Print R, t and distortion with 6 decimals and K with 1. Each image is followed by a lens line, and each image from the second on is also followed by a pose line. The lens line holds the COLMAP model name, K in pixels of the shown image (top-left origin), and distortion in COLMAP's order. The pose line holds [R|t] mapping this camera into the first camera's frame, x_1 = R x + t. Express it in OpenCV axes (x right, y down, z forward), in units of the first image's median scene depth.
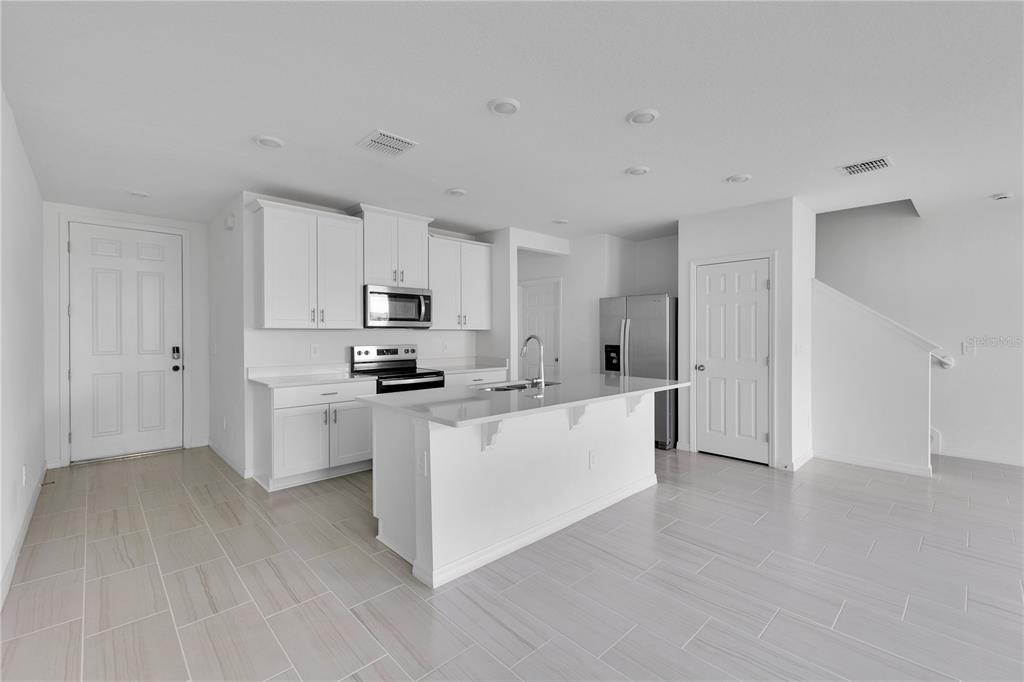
lens RADIAL K [[459.0, 0, 511.8], [0, 459.0, 336.0], [0, 0, 1]] dist [0.000044, -0.000008]
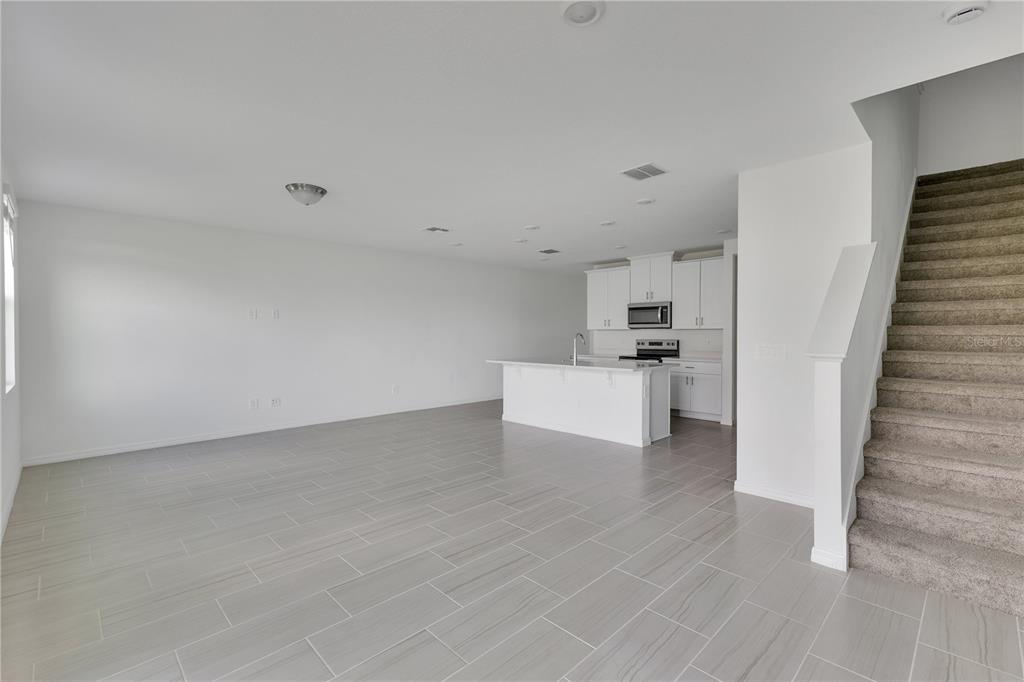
lens RADIAL K [[459.0, 0, 511.3], [0, 459.0, 338.4], [0, 0, 1]] dist [0.000044, -0.000008]
pose [[0.029361, 0.007859, -0.999538, 1.282844], [-0.007491, 0.999943, 0.007642, 0.008329], [0.999541, 0.007263, 0.029418, 0.463878]]
